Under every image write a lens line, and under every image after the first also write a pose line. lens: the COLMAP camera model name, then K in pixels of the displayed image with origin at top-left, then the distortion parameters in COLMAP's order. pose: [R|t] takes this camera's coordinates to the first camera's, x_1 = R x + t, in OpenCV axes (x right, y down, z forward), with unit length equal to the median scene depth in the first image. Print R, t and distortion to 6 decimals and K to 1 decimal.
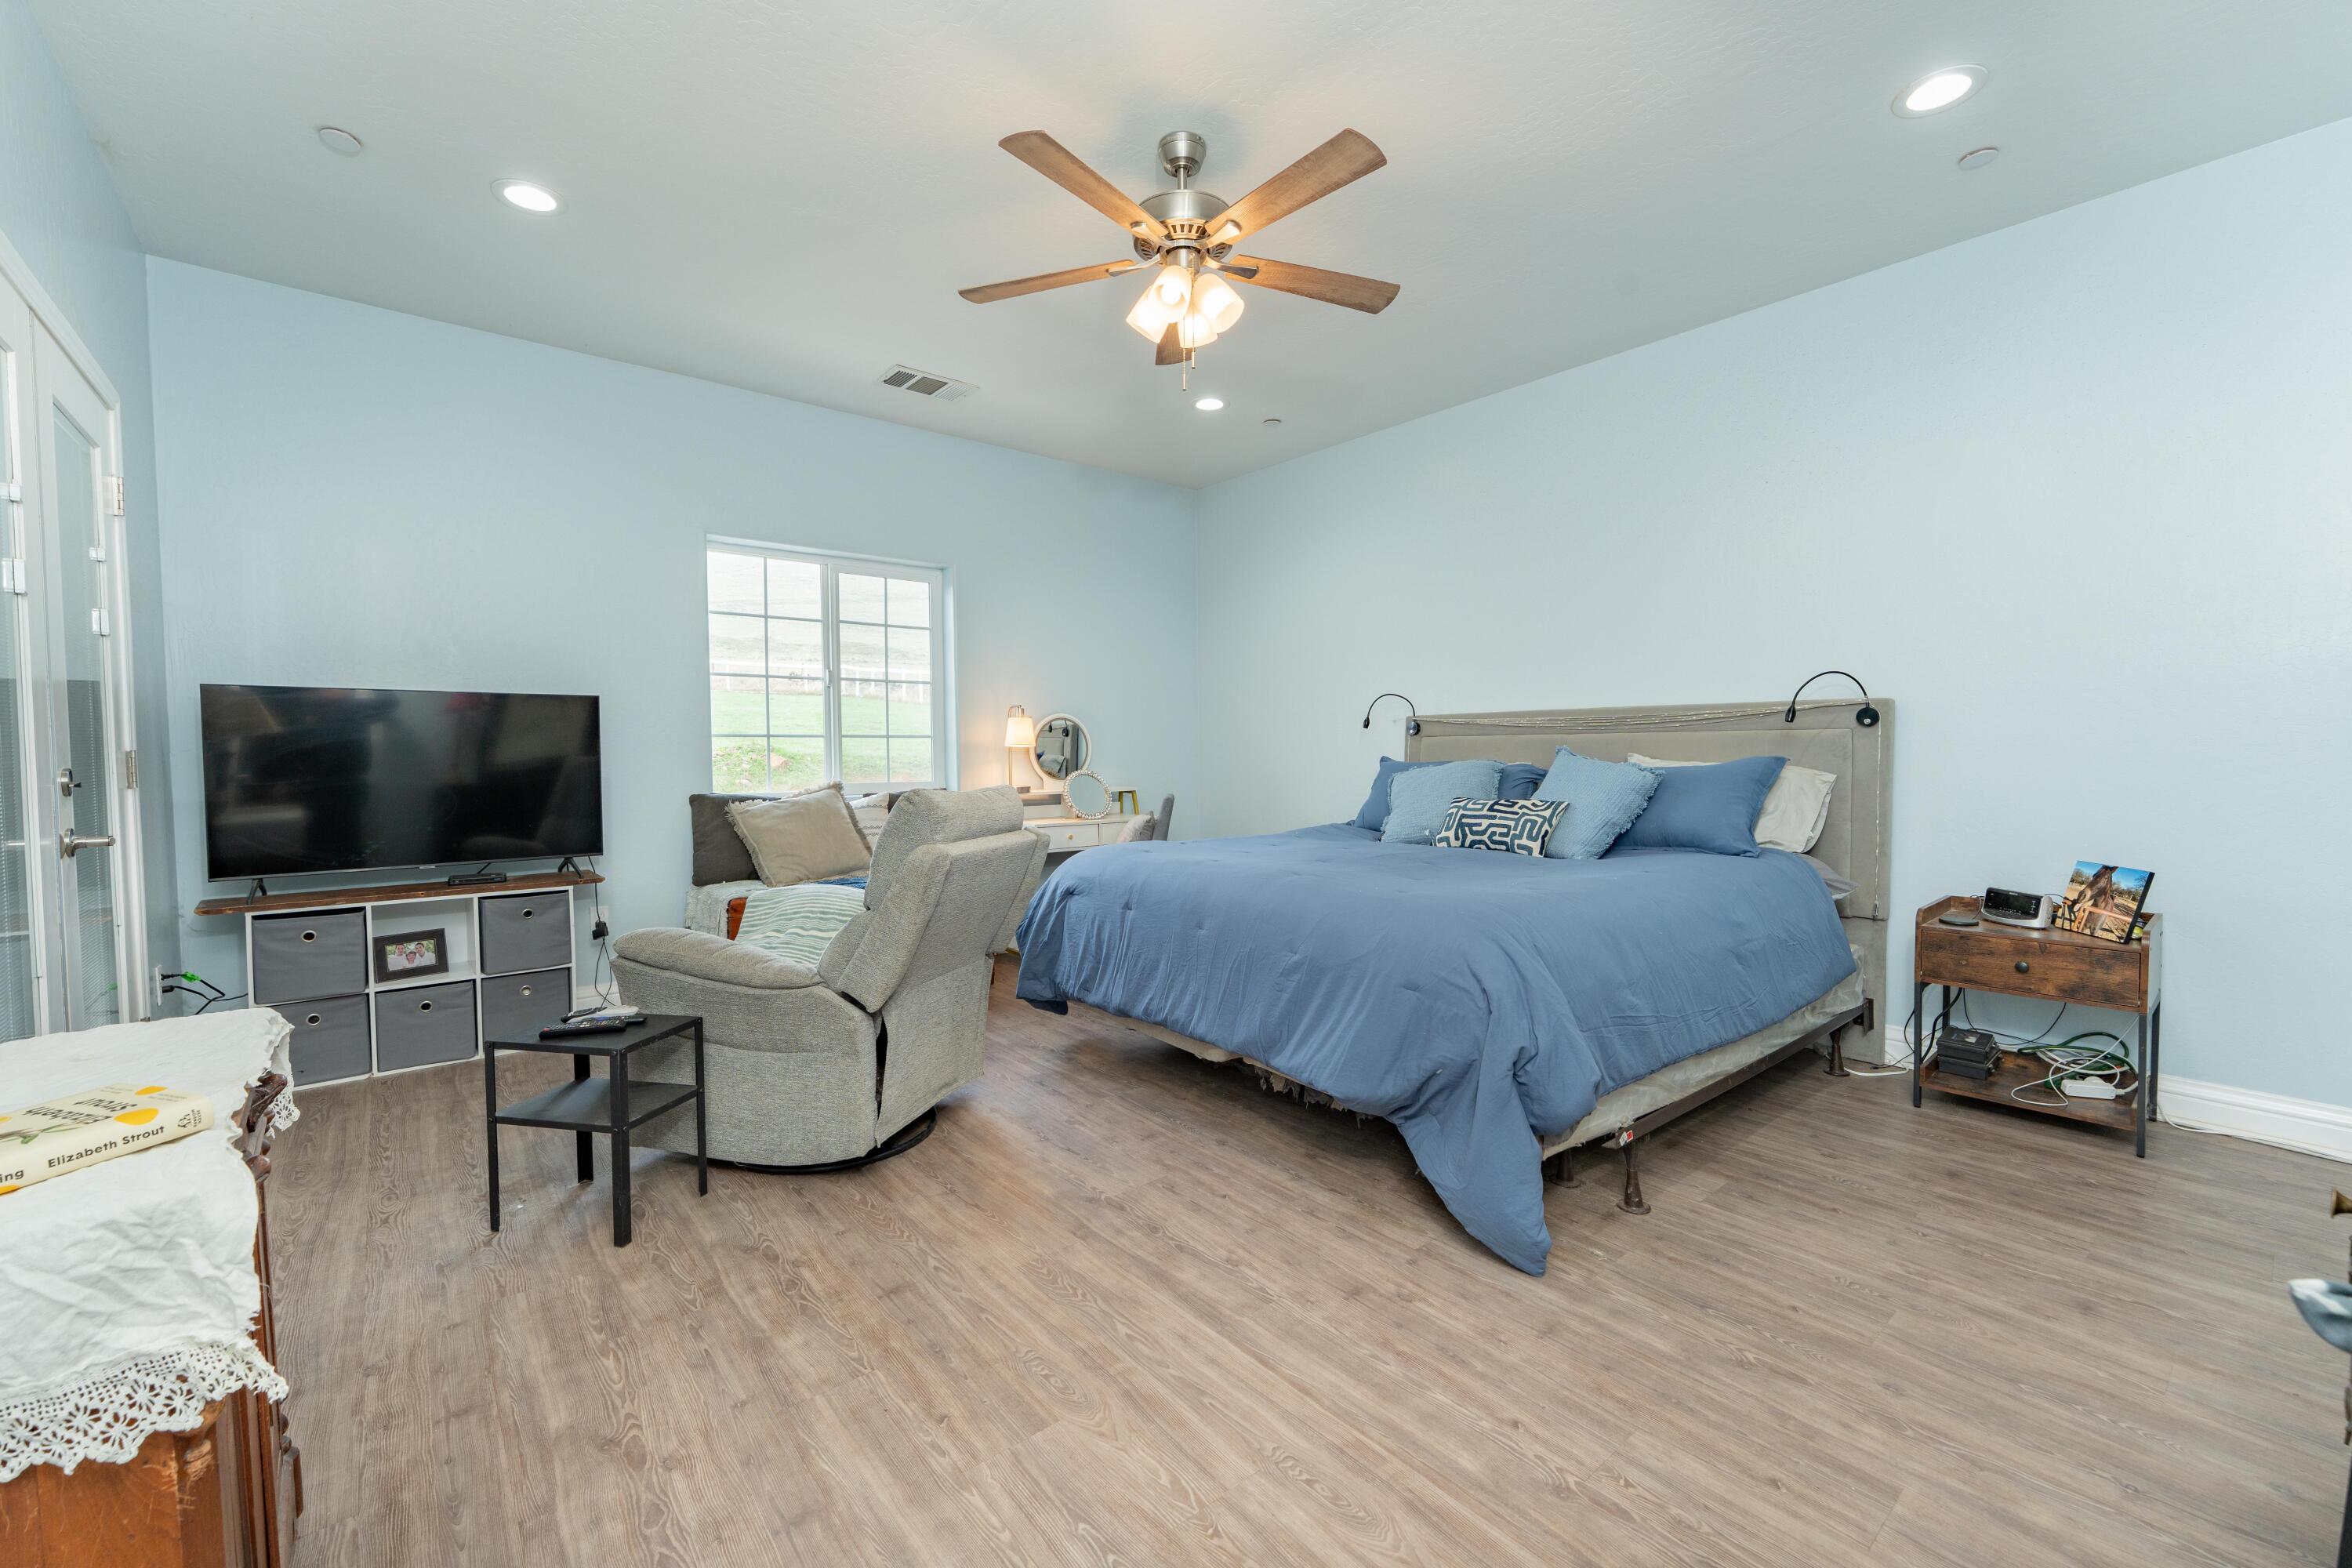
lens RADIAL K [[914.7, 0, 1168.5], [0, 914.7, 779.1], [0, 0, 1]] dist [0.000340, -0.000035]
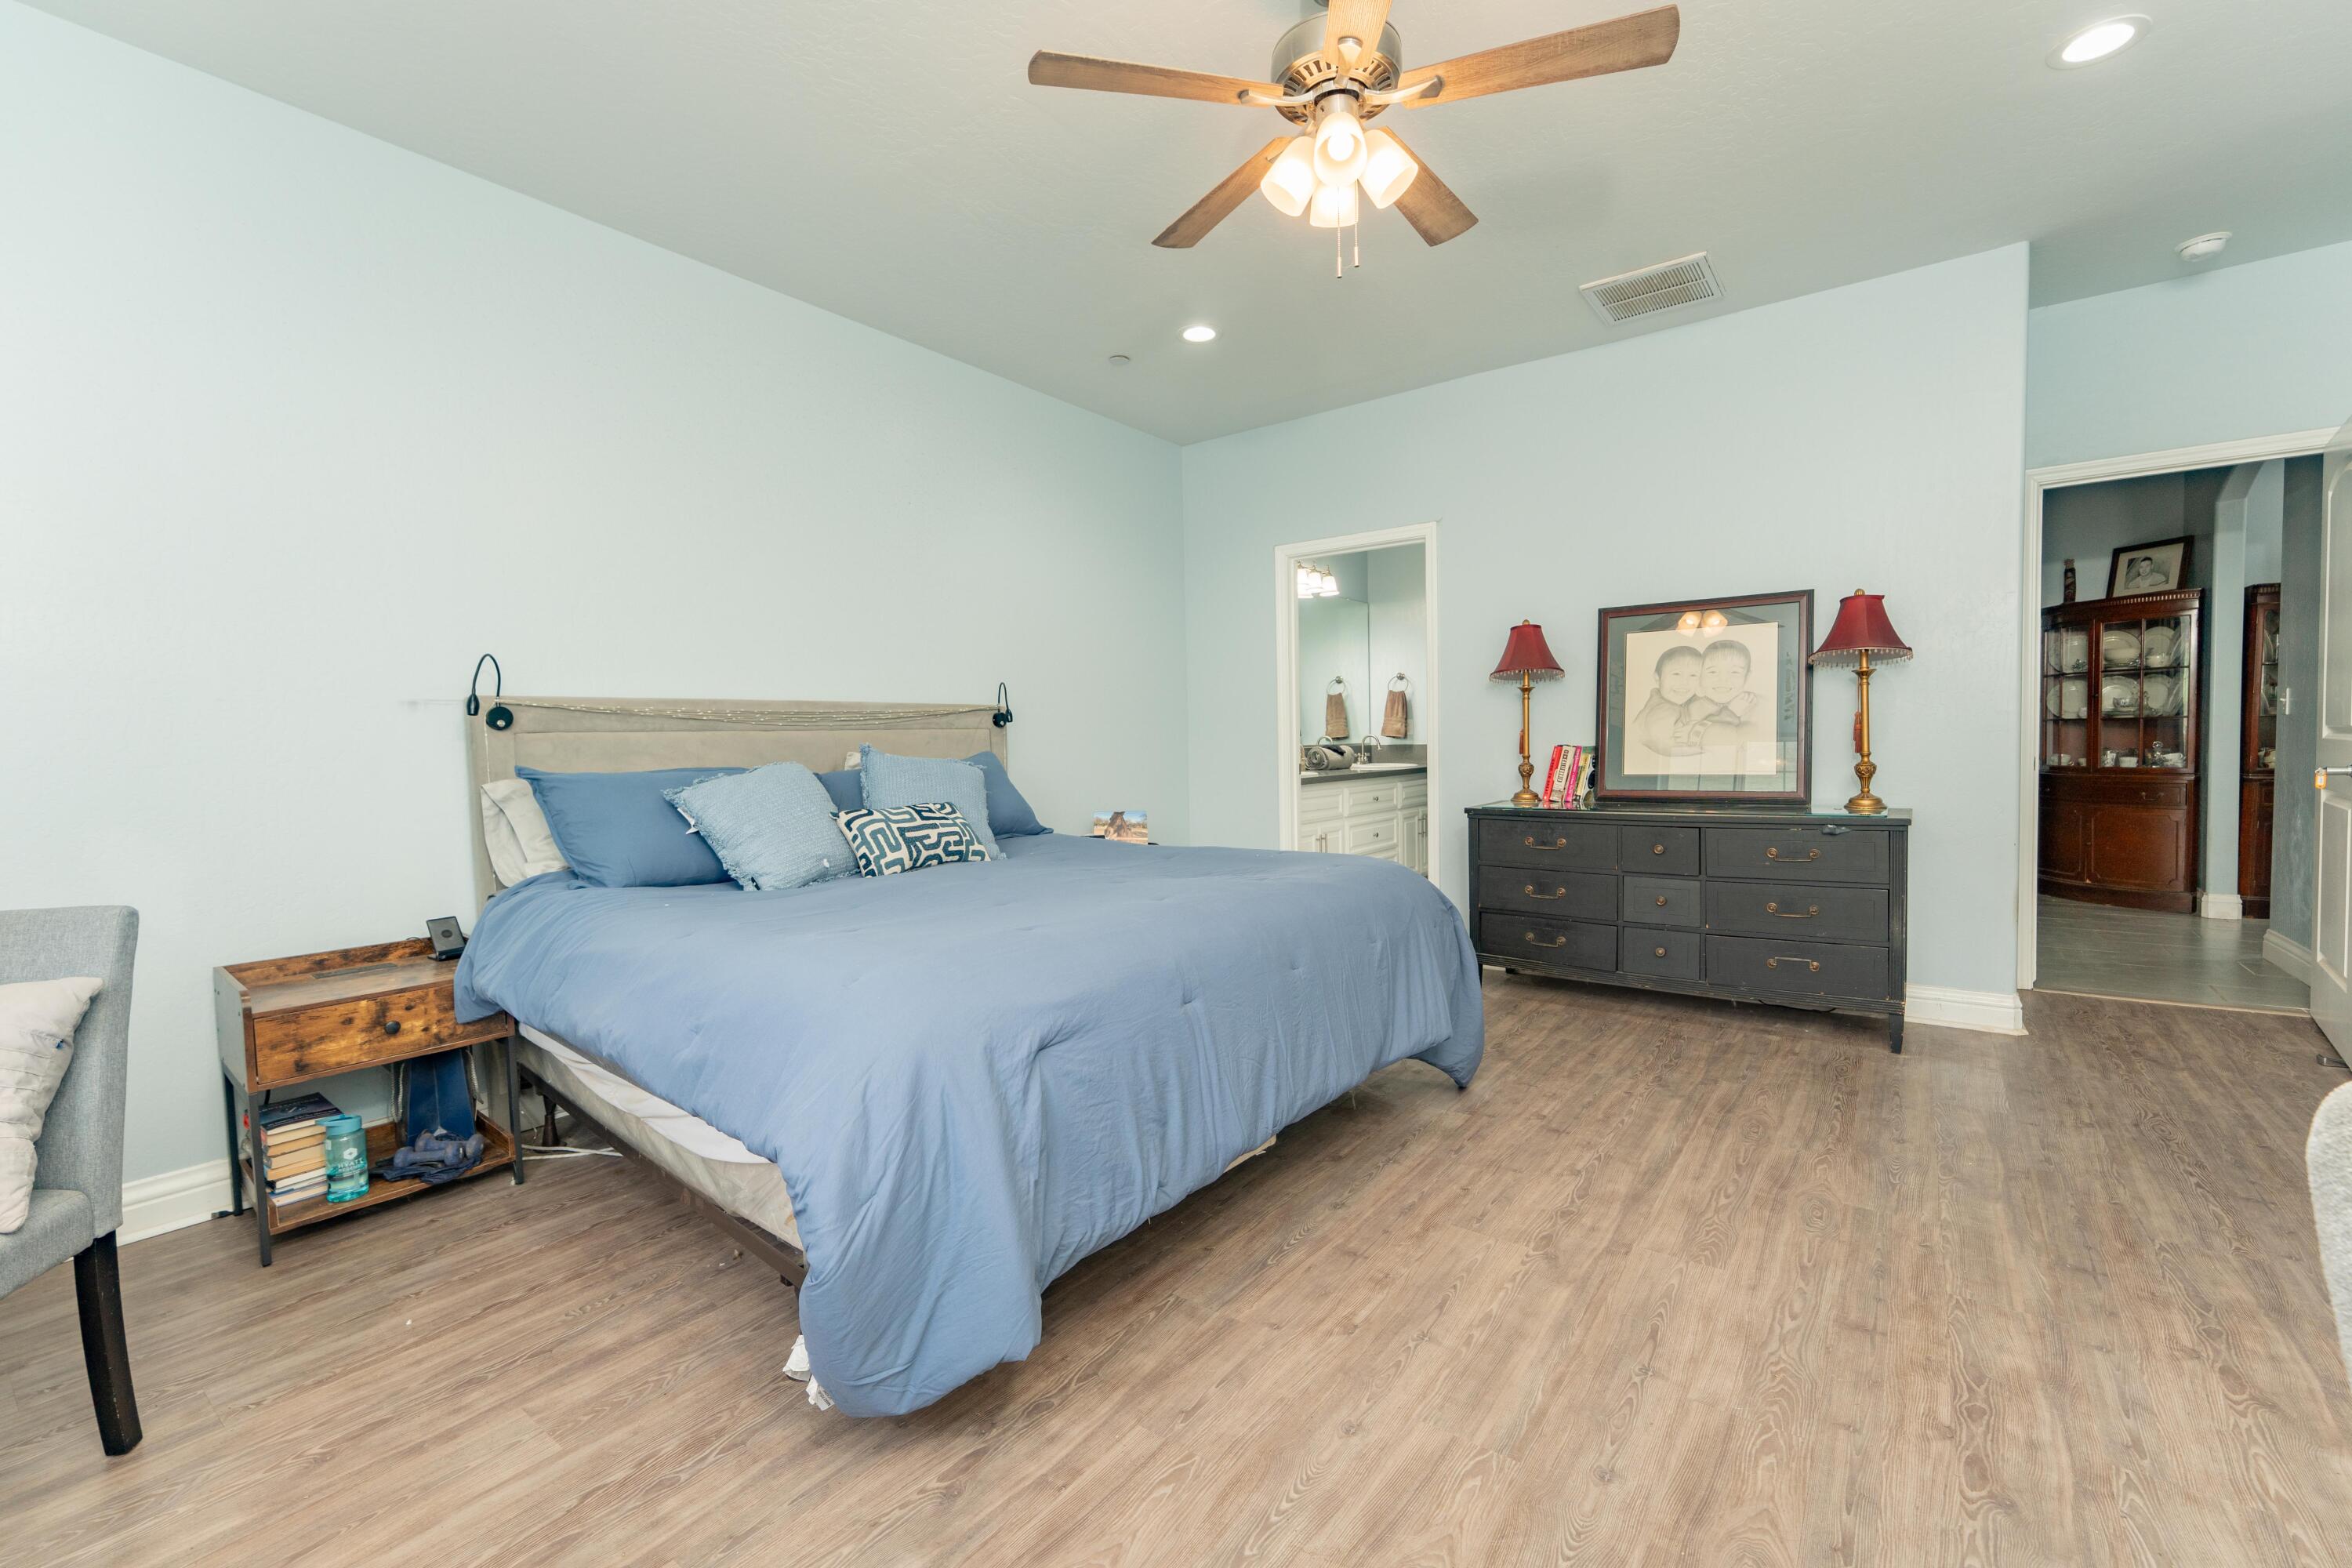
lens RADIAL K [[998.6, 0, 1145.5], [0, 998.6, 786.3], [0, 0, 1]] dist [-0.000869, -0.000102]
pose [[-0.217866, -0.035129, 0.975346, -0.748993], [0.052736, 0.997468, 0.047705, -0.036257], [-0.974553, 0.061829, -0.215461, 1.291047]]
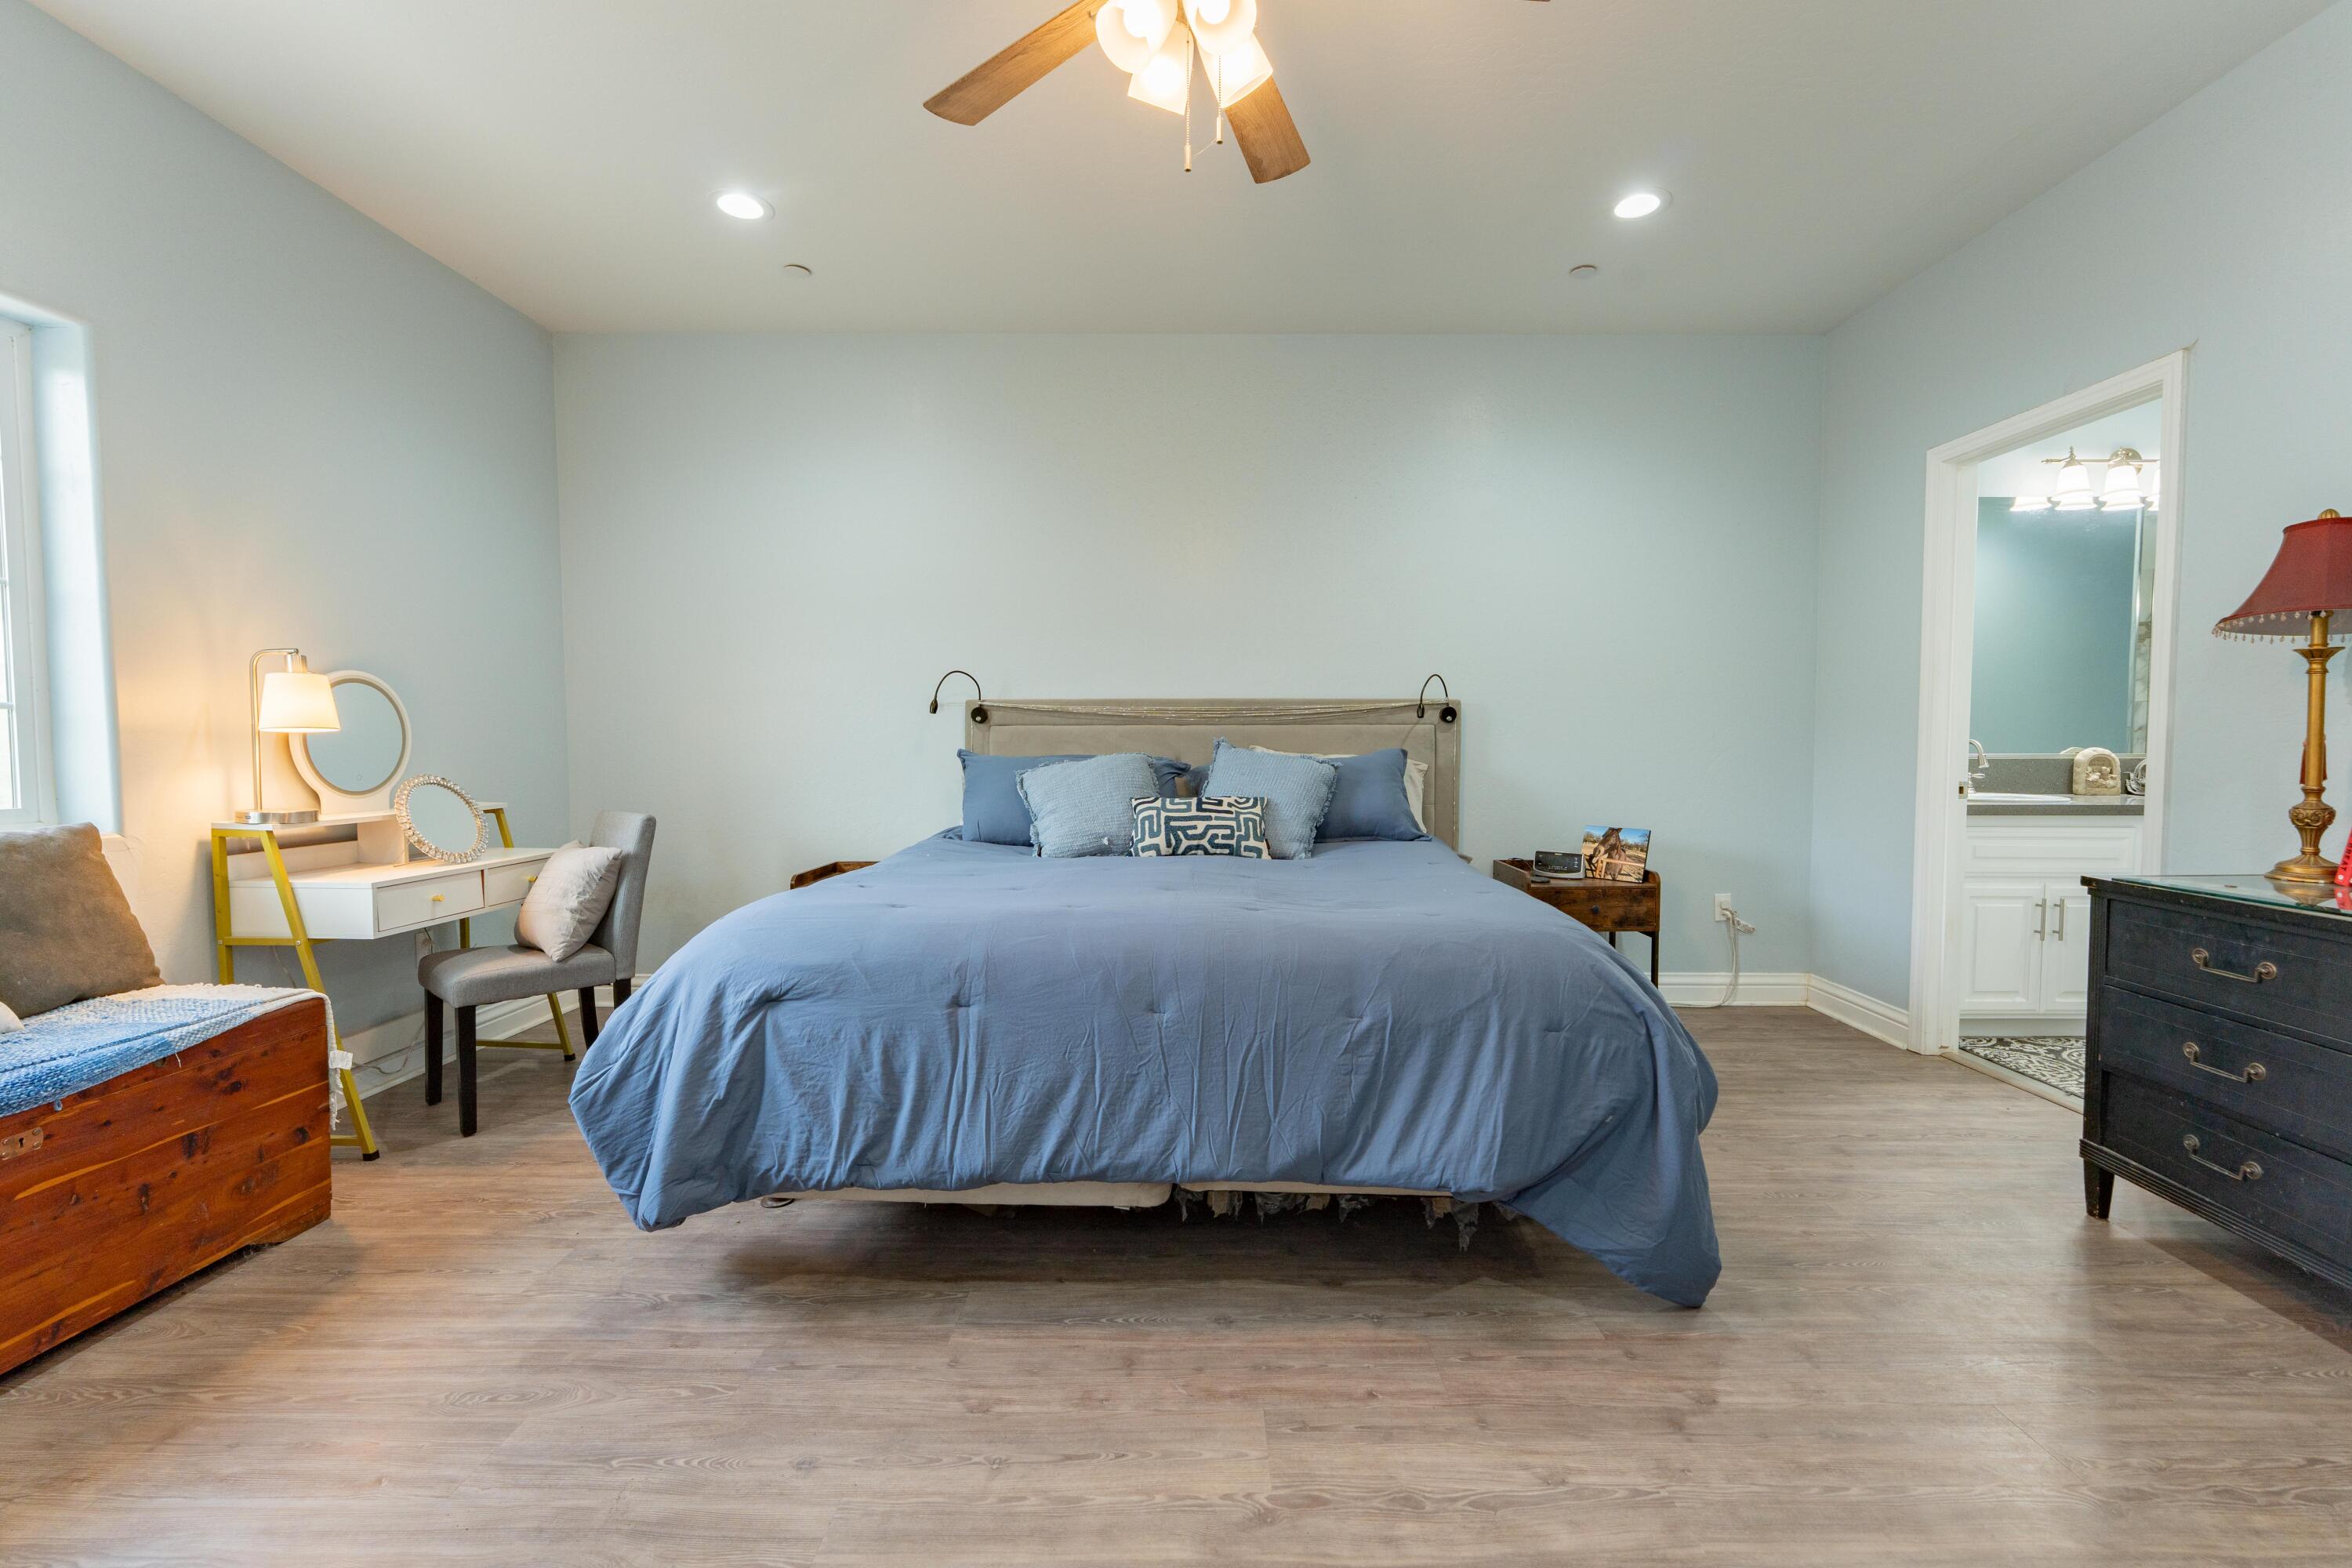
lens RADIAL K [[958.8, 0, 1176.0], [0, 958.8, 784.0], [0, 0, 1]] dist [-0.000903, -0.000752]
pose [[0.646562, -0.029513, 0.762290, -0.474809], [0.020277, 0.999563, 0.021500, -0.014953], [-0.762592, 0.001556, 0.646878, 0.543807]]
